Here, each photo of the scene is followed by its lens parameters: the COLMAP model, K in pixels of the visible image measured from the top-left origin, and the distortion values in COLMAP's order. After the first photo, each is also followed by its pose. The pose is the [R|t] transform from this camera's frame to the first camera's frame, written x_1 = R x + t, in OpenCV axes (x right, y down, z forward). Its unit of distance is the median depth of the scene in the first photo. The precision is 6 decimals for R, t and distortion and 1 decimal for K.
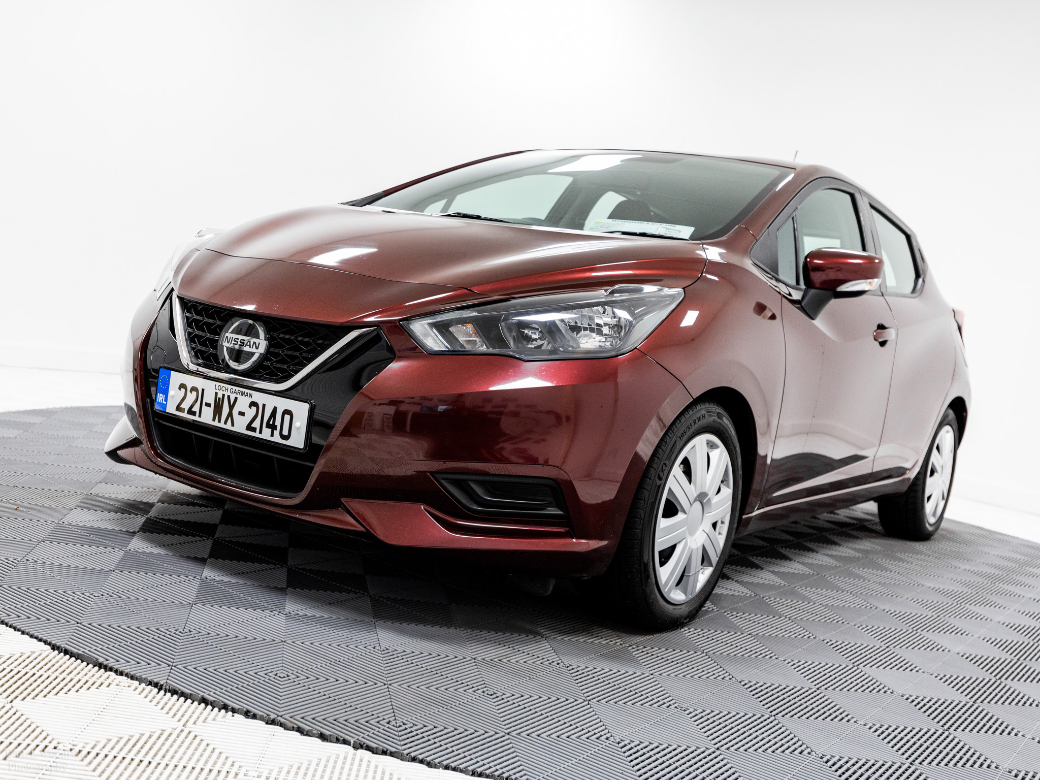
lens RADIAL K [[1137.4, 0, 515.0], [0, 1137.4, 392.8], [0, 0, 1]] dist [0.024688, 0.000000]
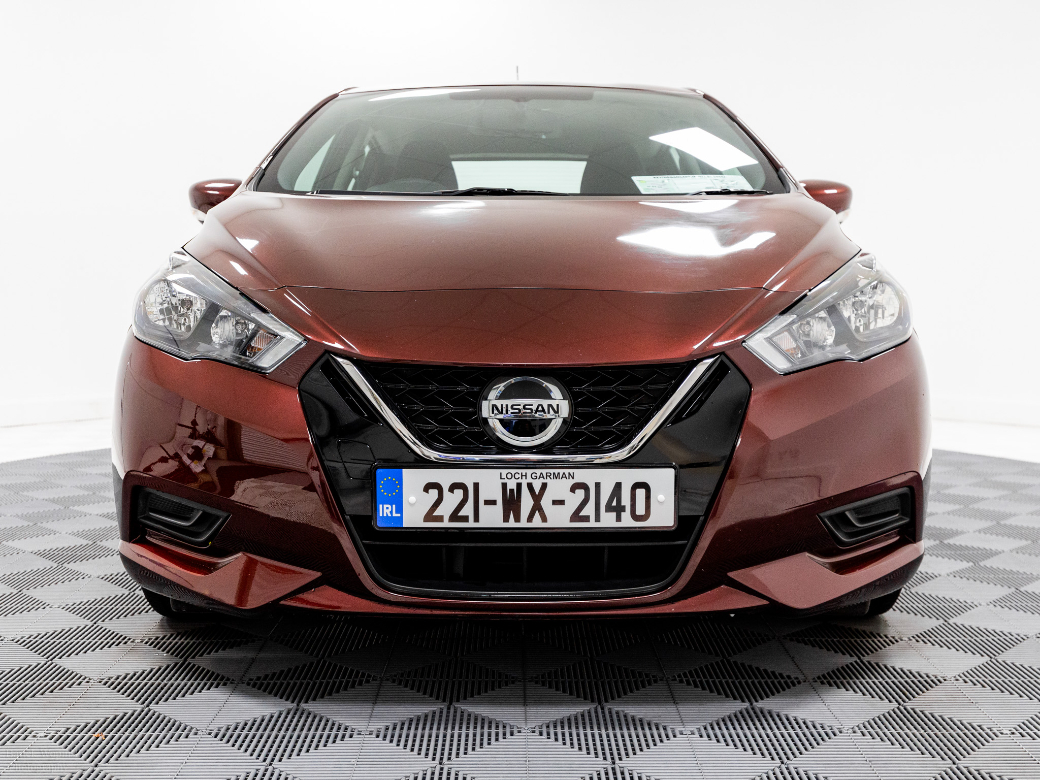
lens RADIAL K [[1137.4, 0, 516.8], [0, 1137.4, 386.7], [0, 0, 1]] dist [0.024688, 0.000000]
pose [[0.820010, -0.212274, 0.531530, -0.638877], [0.171137, 0.977130, 0.126211, -0.153521], [-0.546165, -0.012530, 0.837584, 0.391586]]
